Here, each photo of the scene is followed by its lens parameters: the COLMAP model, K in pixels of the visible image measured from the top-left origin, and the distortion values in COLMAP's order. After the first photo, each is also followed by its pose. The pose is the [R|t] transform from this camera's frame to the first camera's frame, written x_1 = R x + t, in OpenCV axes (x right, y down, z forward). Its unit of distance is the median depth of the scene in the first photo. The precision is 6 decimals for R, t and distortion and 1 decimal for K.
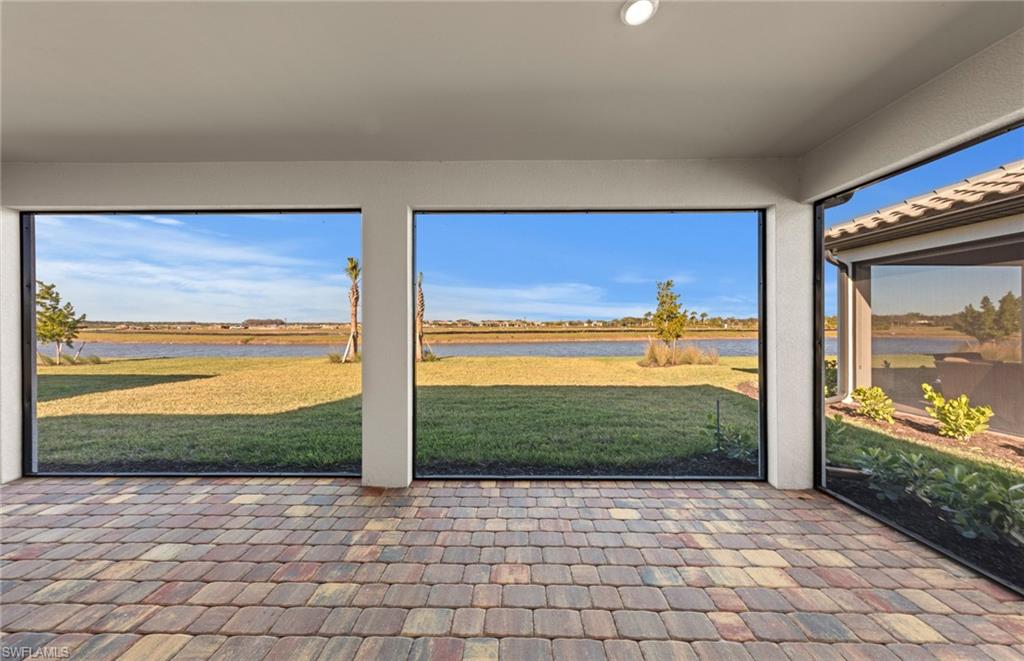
lens RADIAL K [[328.8, 0, 512.9], [0, 328.8, 326.3], [0, 0, 1]] dist [0.002993, -0.000171]
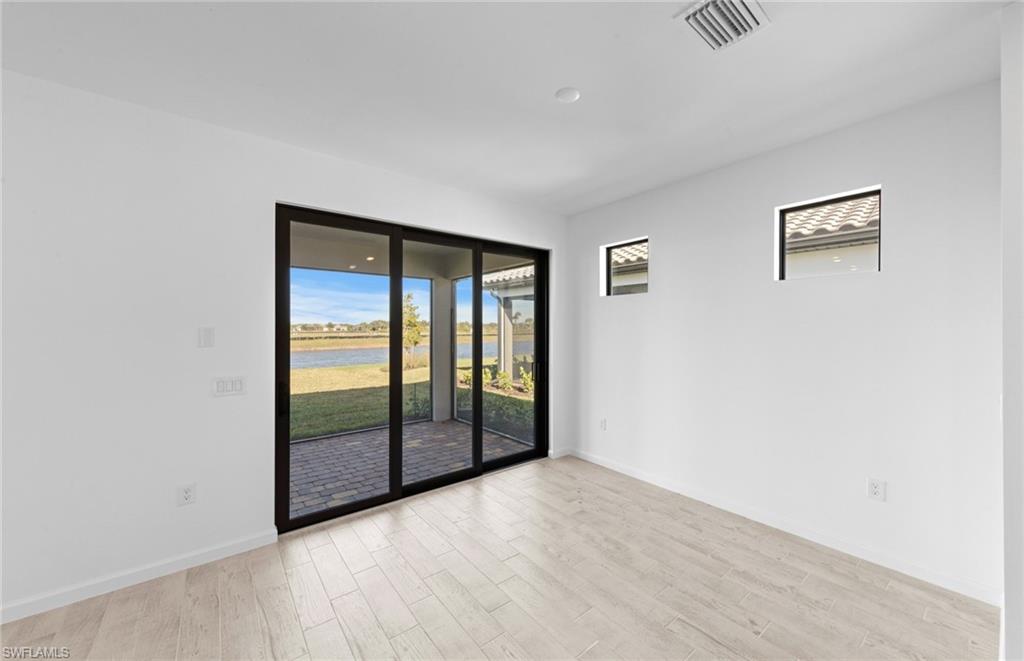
lens RADIAL K [[379.5, 0, 513.2], [0, 379.5, 327.3], [0, 0, 1]] dist [0.006589, -0.000058]
pose [[0.779176, 0.003227, 0.626797, -0.056076], [0.002317, 0.999965, -0.008028, -0.012233], [-0.626801, 0.007707, 0.779141, -0.227215]]
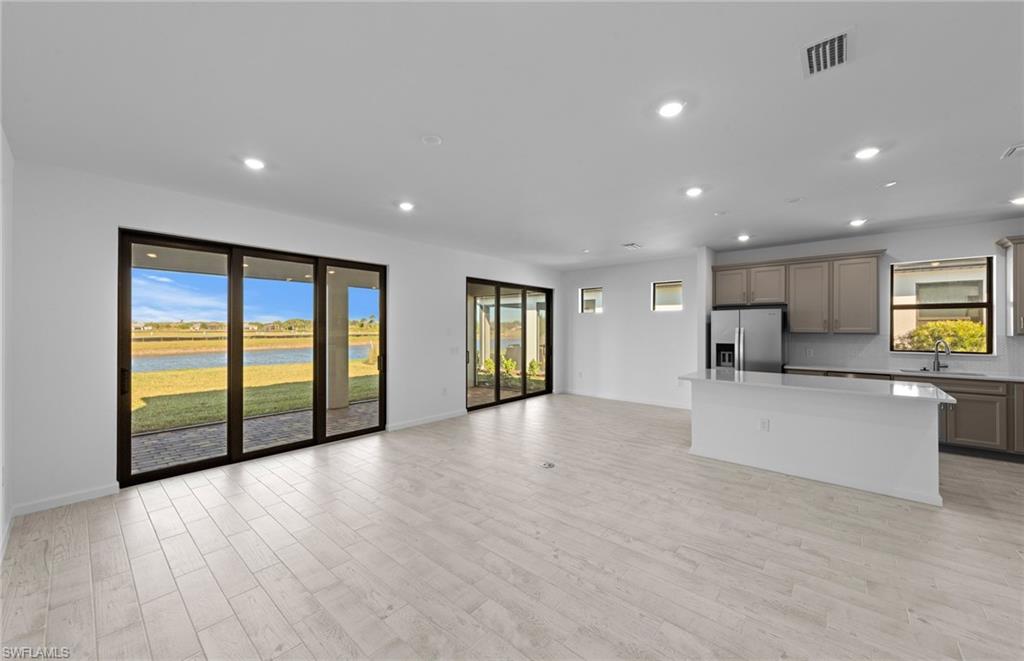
lens RADIAL K [[379.5, 0, 513.2], [0, 379.5, 327.3], [0, 0, 1]] dist [0.006589, -0.000058]
pose [[0.646390, 0.005167, 0.762990, -0.347679], [-0.000015, 0.999977, -0.006759, -0.011331], [-0.763007, 0.004358, 0.646375, -0.351034]]
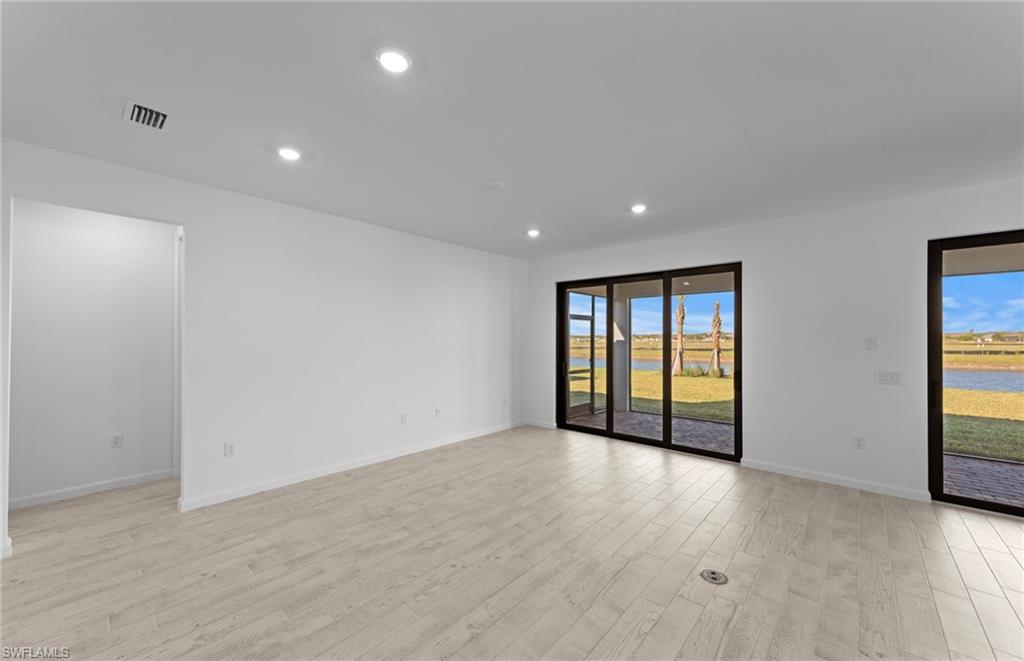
lens RADIAL K [[389.0, 0, 516.2], [0, 389.0, 336.3], [0, 0, 1]] dist [0.008441, -0.000125]
pose [[0.757058, -0.000092, -0.653347, -0.064889], [-0.005834, 0.999959, -0.006901, -0.011436], [0.653321, 0.009036, 0.757027, -0.370001]]
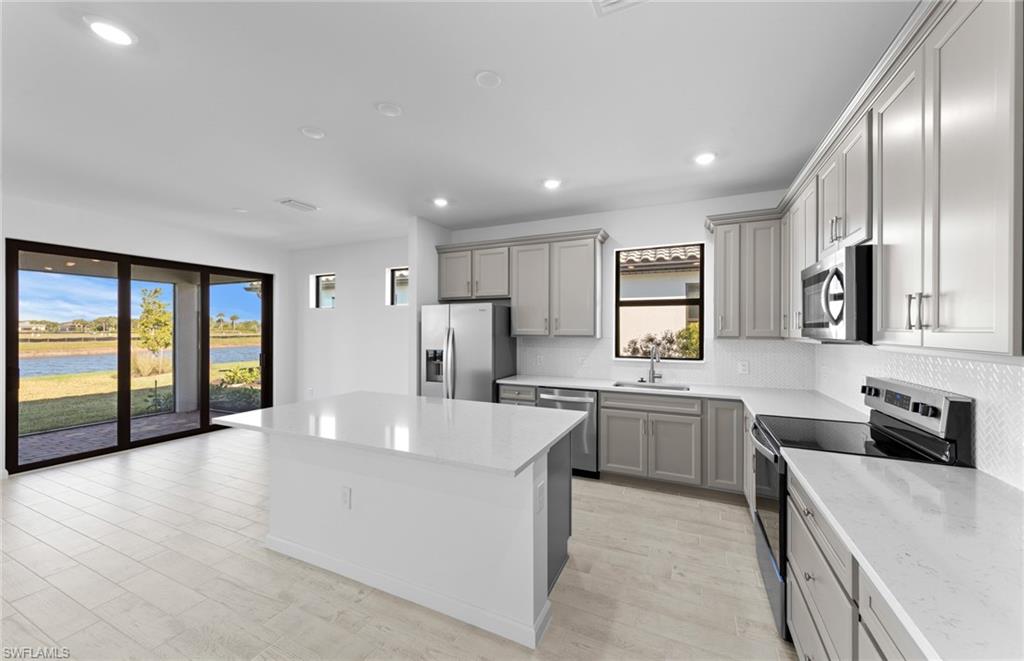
lens RADIAL K [[381.0, 0, 516.9], [0, 381.0, 329.7], [0, 0, 1]] dist [0.002724, 0.000121]
pose [[0.404230, 0.003563, 0.914651, -0.130173], [-0.000612, 0.999993, -0.003624, -0.011638], [-0.914657, 0.000905, 0.404229, -0.442123]]
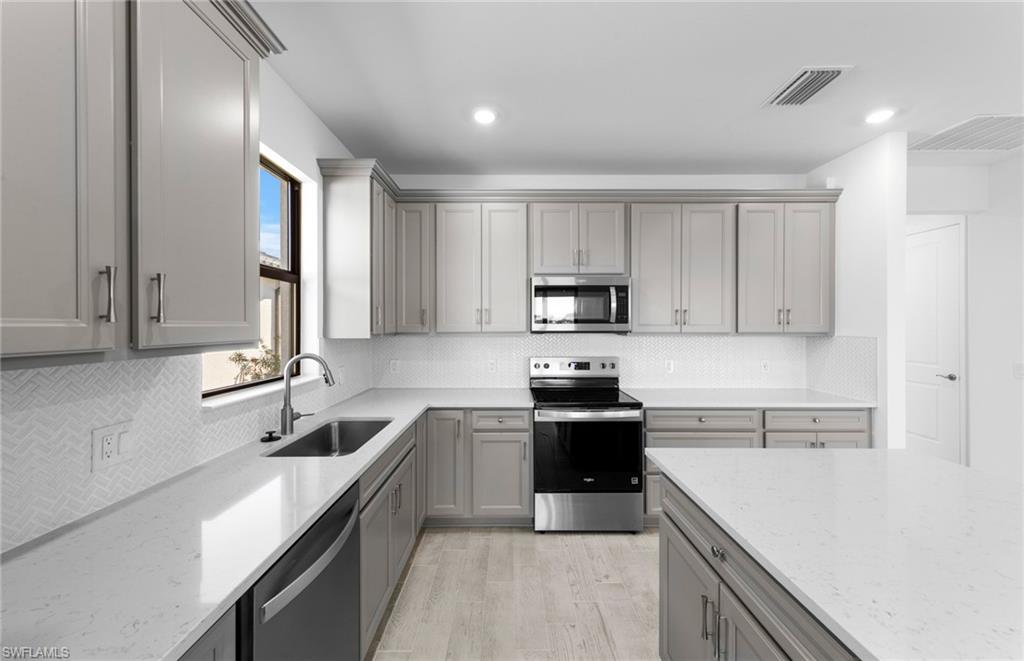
lens RADIAL K [[379.5, 0, 513.2], [0, 379.5, 327.3], [0, 0, 1]] dist [0.006589, -0.000058]
pose [[-0.999927, 0.002437, -0.011852, 0.088594], [0.002368, 0.999980, 0.005817, -0.012281], [0.011866, 0.005788, -0.999913, -0.283016]]
